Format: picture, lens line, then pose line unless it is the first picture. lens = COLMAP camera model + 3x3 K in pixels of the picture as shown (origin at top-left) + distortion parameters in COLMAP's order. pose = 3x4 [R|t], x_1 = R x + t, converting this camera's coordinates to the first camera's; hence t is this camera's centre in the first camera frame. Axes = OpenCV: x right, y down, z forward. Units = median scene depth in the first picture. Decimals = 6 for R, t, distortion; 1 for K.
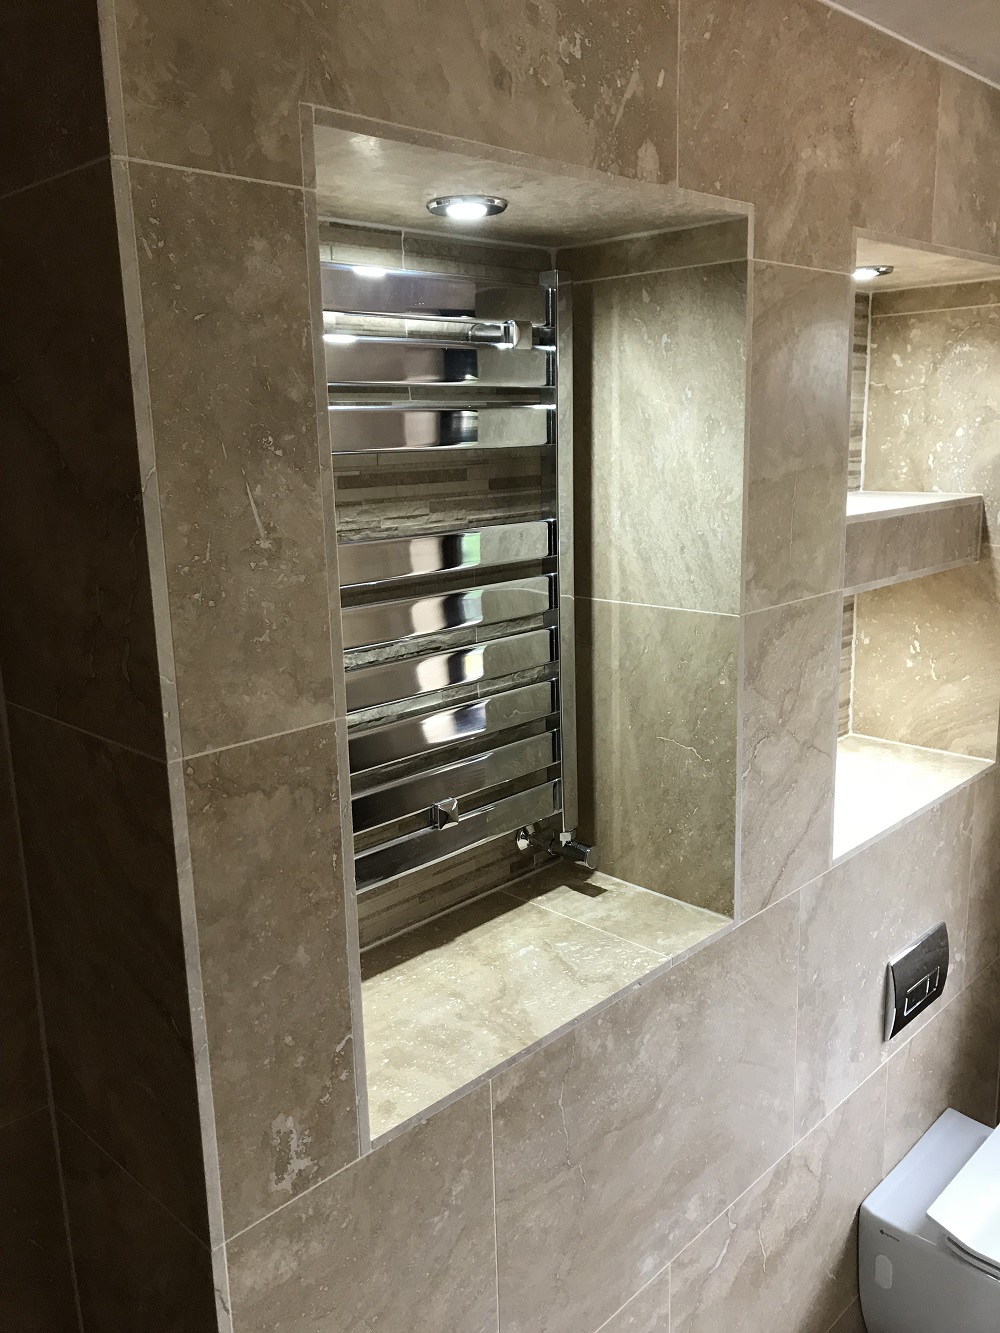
lens RADIAL K [[1078.4, 0, 493.8], [0, 1078.4, 664.4], [0, 0, 1]] dist [0.049505, -0.062520]
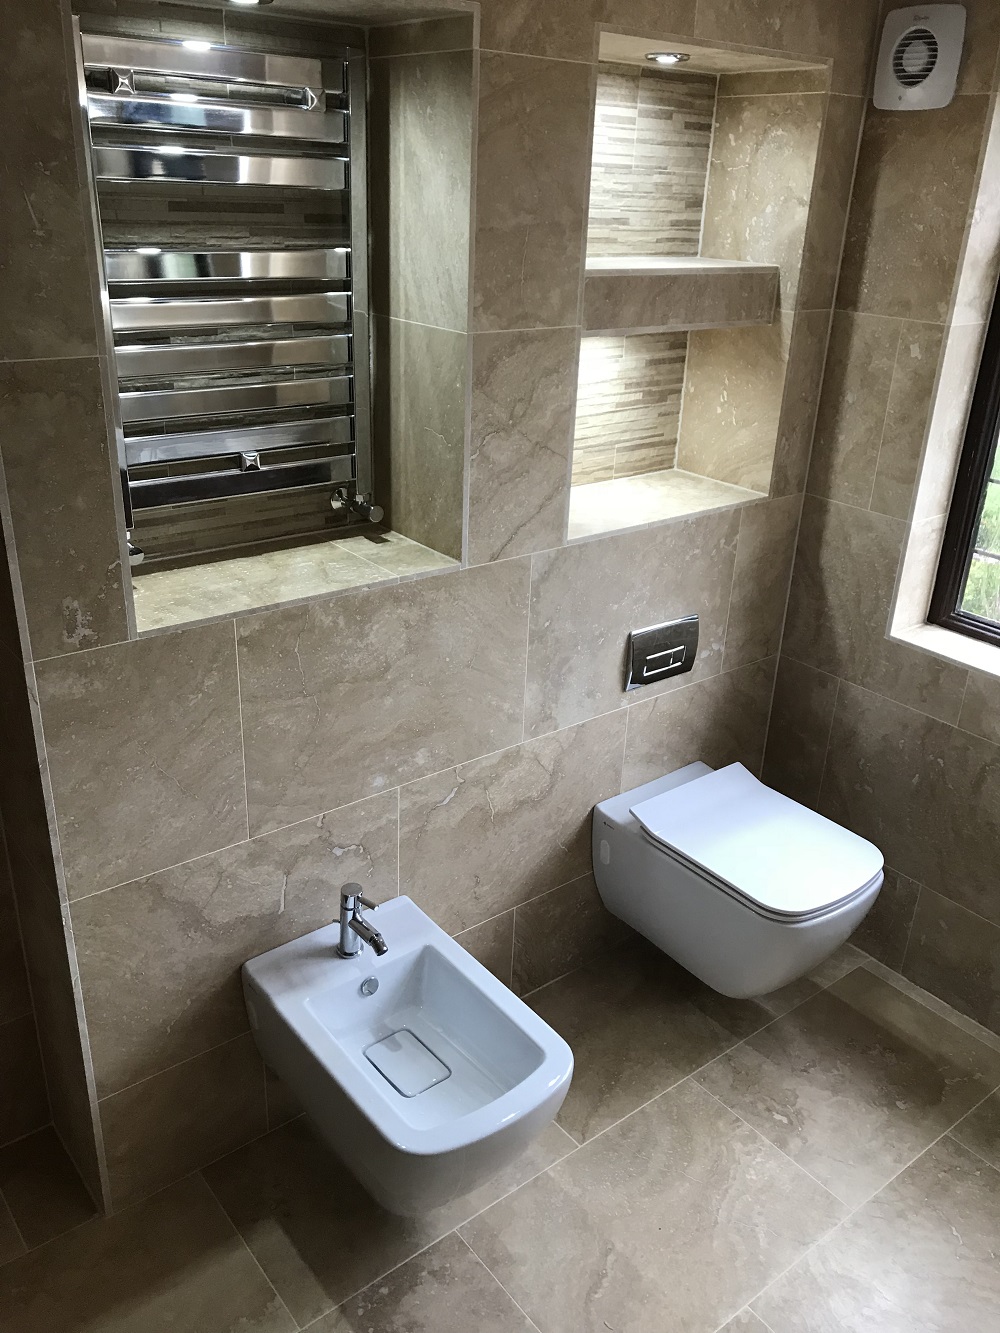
lens RADIAL K [[1078.4, 0, 502.3], [0, 1078.4, 667.3], [0, 0, 1]] dist [0.049505, -0.062520]
pose [[0.991103, 0.104991, -0.081800, 0.405868], [-0.086449, 0.975117, 0.204139, 0.078301], [0.101197, -0.195251, 0.975518, -0.389182]]
